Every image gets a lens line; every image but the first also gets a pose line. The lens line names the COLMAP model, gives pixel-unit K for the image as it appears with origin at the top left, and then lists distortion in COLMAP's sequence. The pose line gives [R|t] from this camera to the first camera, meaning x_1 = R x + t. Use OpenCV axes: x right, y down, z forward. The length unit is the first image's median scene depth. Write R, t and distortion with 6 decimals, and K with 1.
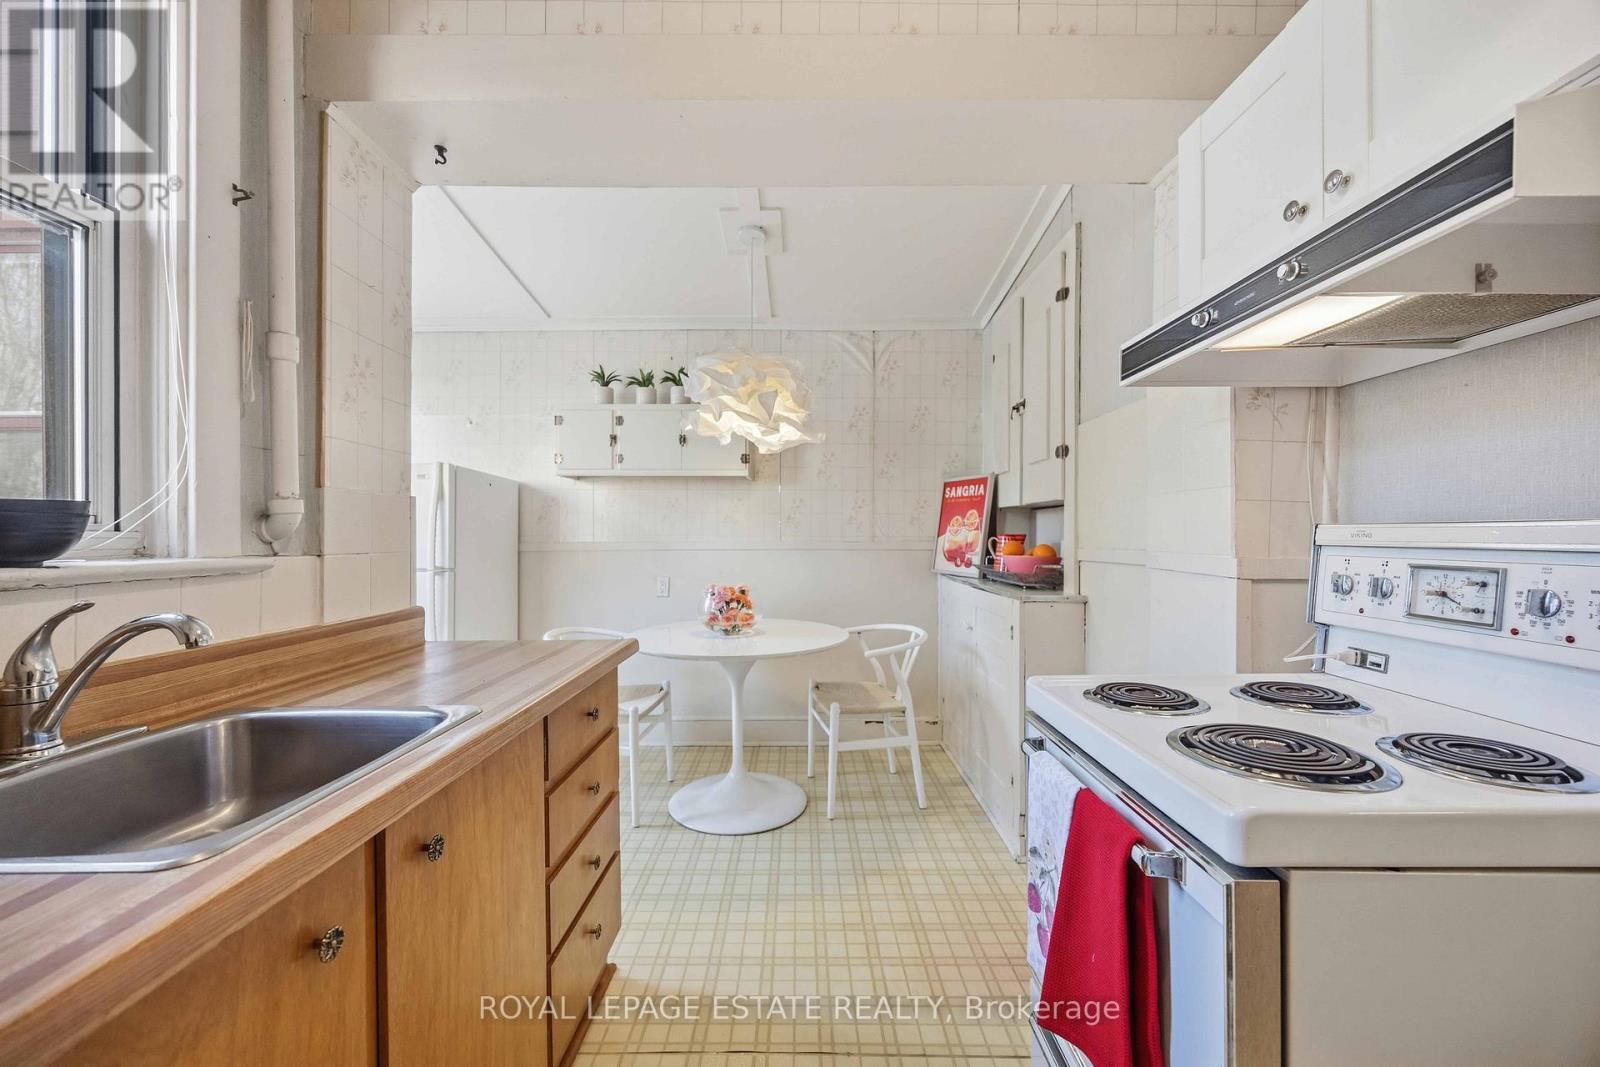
lens RADIAL K [[619.5, 0, 800.8], [0, 619.5, 536.2], [0, 0, 1]] dist [0.002991, 0.000016]
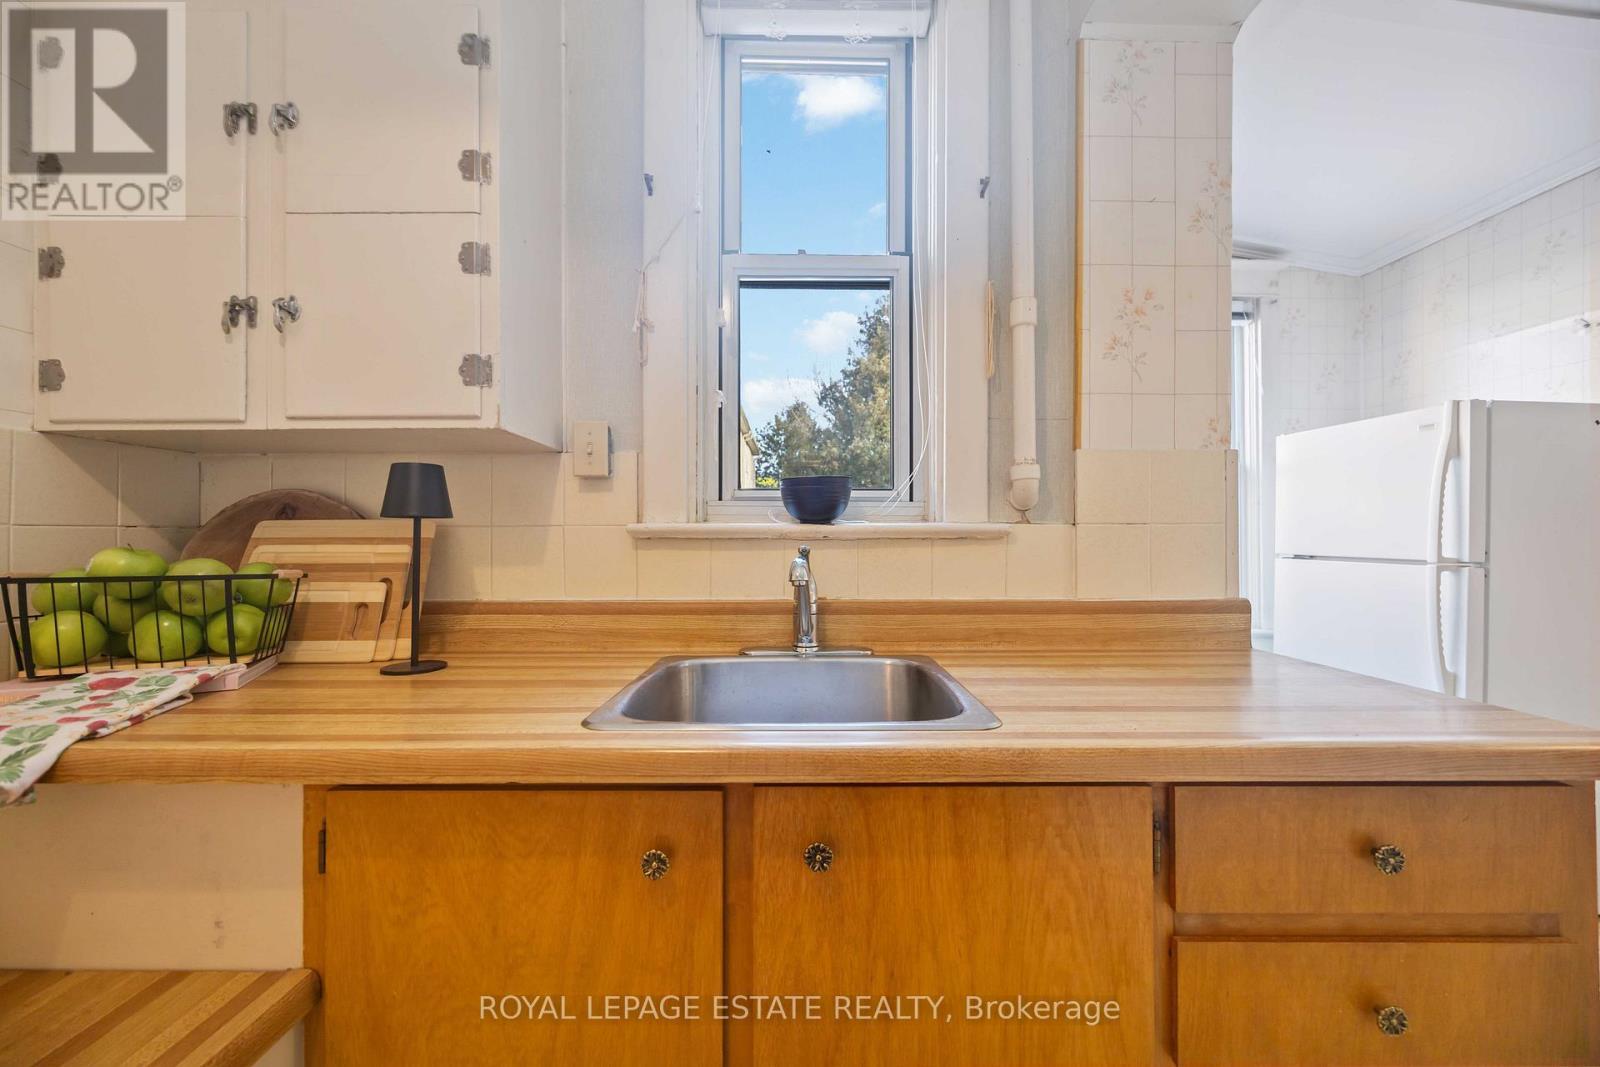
lens RADIAL K [[619.5, 0, 803.7], [0, 619.5, 530.0], [0, 0, 1]] dist [0.002991, 0.000016]
pose [[0.006707, -0.008032, -0.999945, 0.067890], [-0.000783, 0.999967, -0.008037, 0.023089], [0.999977, 0.000837, 0.006700, 0.285001]]
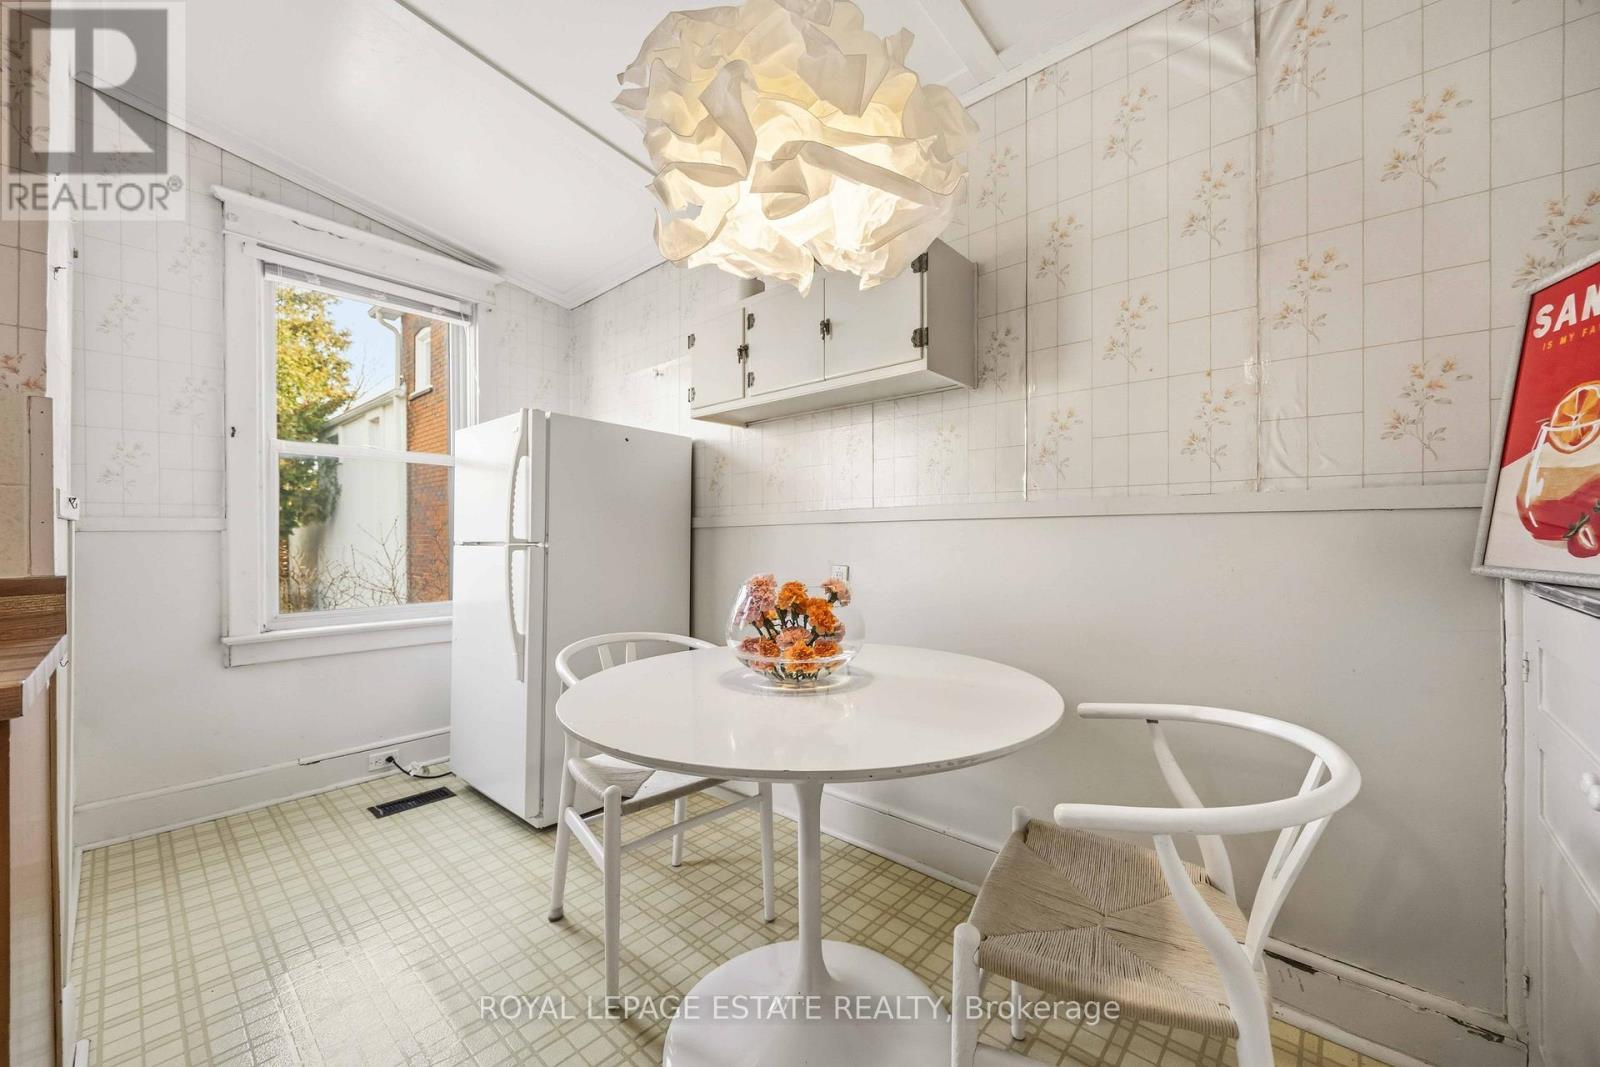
lens RADIAL K [[619.5, 0, 802.4], [0, 619.5, 535.1], [0, 0, 1]] dist [0.002991, 0.000016]
pose [[0.739366, -0.005206, -0.673283, 0.201805], [0.001928, 0.999982, -0.005614, 0.045393], [0.673301, 0.002853, 0.739363, 0.607514]]
